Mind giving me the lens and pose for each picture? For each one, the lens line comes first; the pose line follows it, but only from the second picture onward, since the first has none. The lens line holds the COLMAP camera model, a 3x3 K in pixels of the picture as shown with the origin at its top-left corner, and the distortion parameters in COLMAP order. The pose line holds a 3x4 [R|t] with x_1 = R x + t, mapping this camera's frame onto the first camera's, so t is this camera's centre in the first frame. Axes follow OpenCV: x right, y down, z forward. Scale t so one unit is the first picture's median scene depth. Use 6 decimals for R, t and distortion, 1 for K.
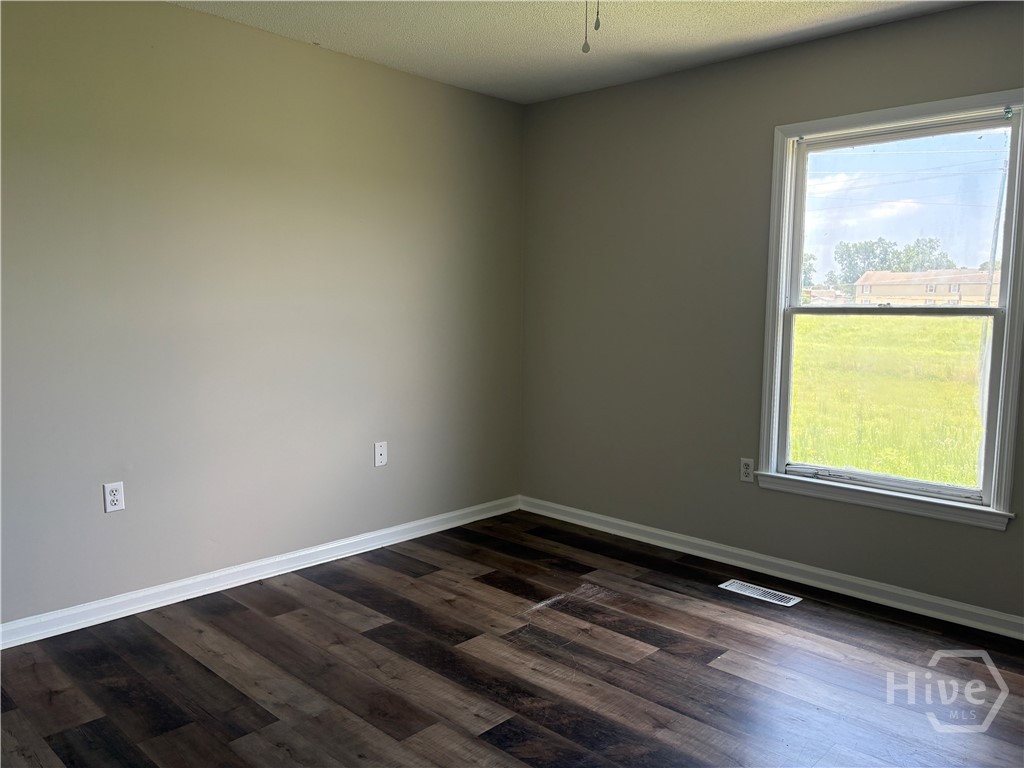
lens RADIAL K [[776.6, 0, 508.2], [0, 776.6, 382.4], [0, 0, 1]] dist [0.031987, 0.000501]
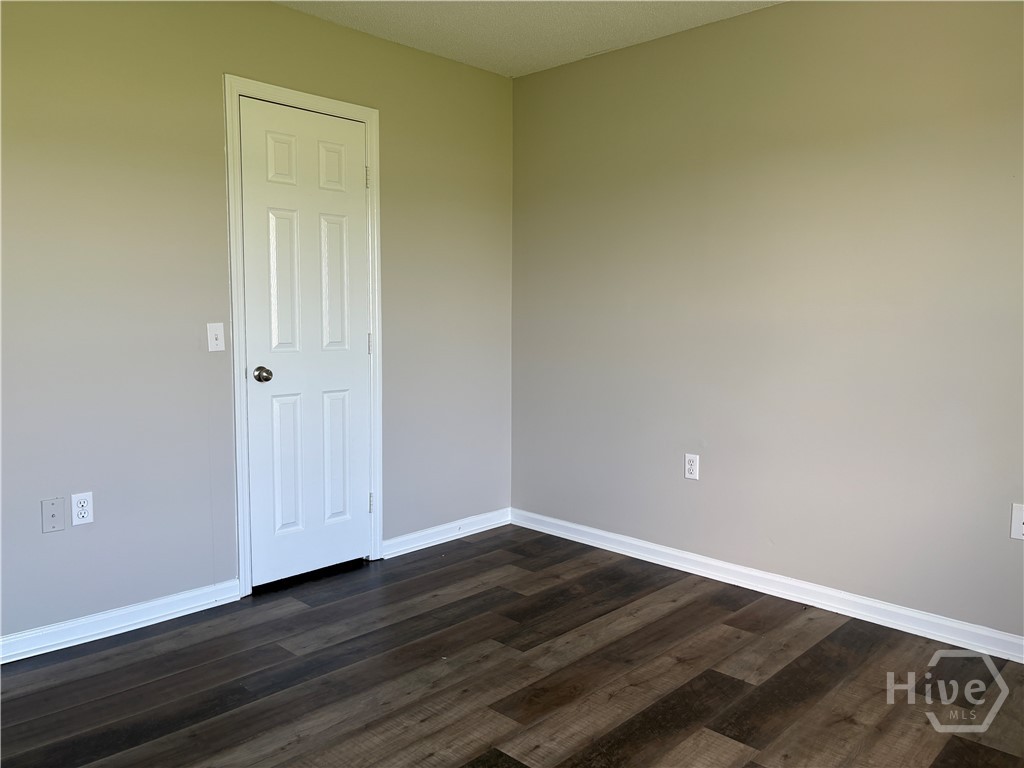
lens RADIAL K [[776.6, 0, 508.2], [0, 776.6, 382.4], [0, 0, 1]] dist [0.031987, 0.000501]
pose [[0.008025, 0.082948, -0.996522, 0.653621], [-0.107271, 0.990874, 0.081614, -0.041769], [0.994197, 0.106243, 0.016850, 0.733955]]
